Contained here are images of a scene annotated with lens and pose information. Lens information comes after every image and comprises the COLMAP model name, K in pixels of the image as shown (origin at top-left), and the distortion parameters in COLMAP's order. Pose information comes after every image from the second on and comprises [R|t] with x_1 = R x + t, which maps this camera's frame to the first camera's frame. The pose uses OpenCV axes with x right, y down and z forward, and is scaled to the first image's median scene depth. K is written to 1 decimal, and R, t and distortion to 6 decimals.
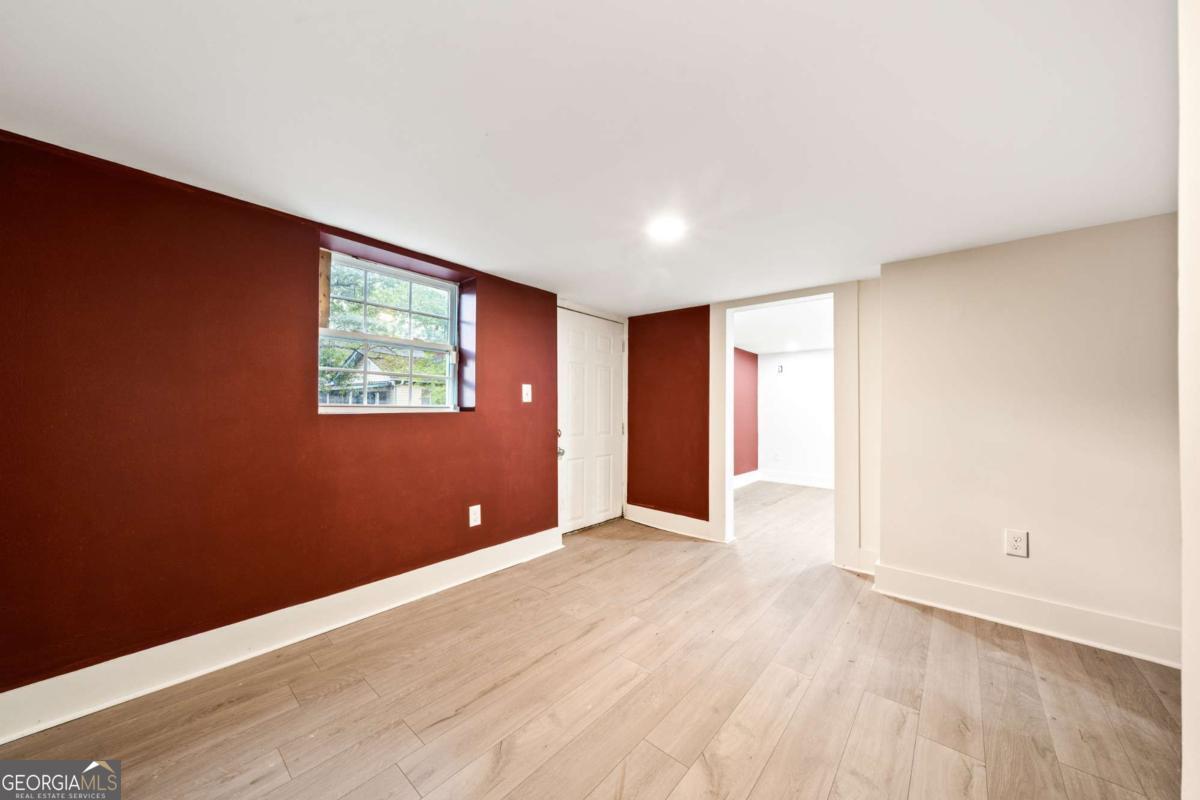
lens RADIAL K [[414.2, 0, 600.2], [0, 414.2, 402.8], [0, 0, 1]] dist [-0.000726, -0.000545]
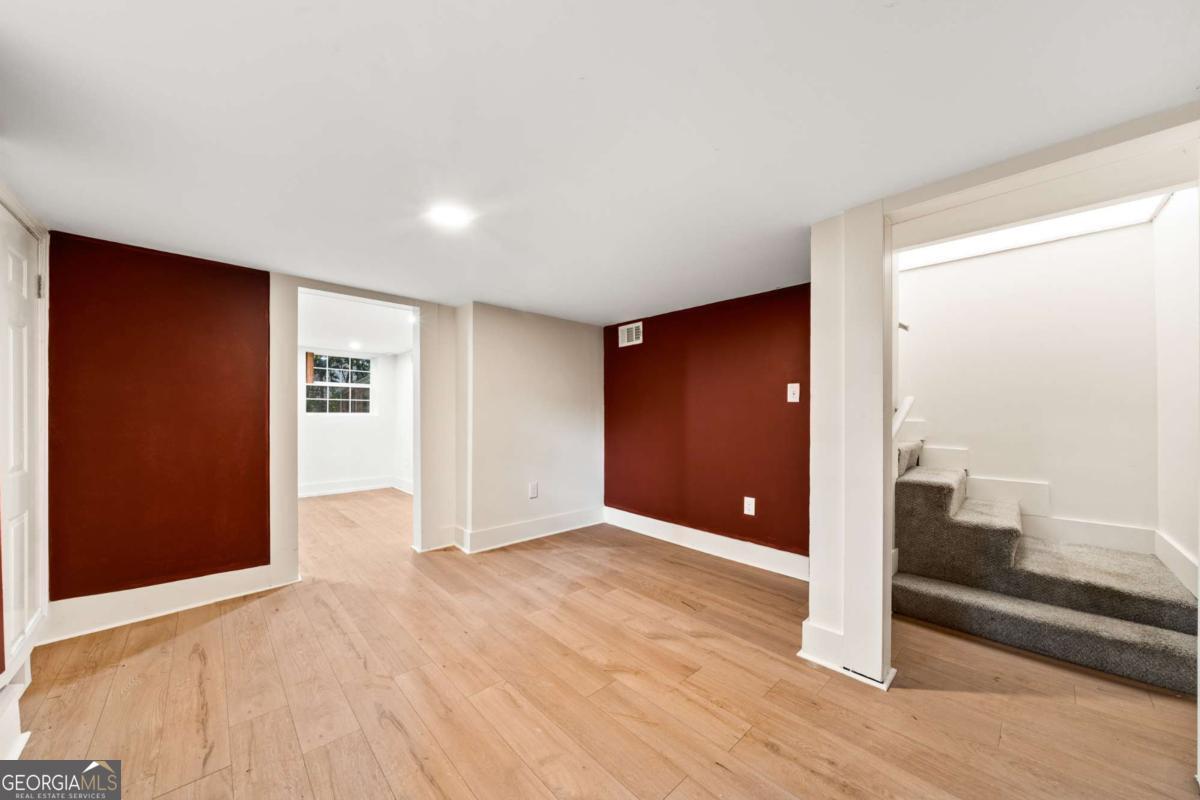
lens RADIAL K [[414.2, 0, 600.4], [0, 414.2, 410.7], [0, 0, 1]] dist [-0.000726, -0.000545]
pose [[0.107973, -0.003192, 0.994149, -0.670209], [-0.017051, 0.999842, 0.005062, -0.006342], [-0.994008, -0.017497, 0.107902, 0.537573]]
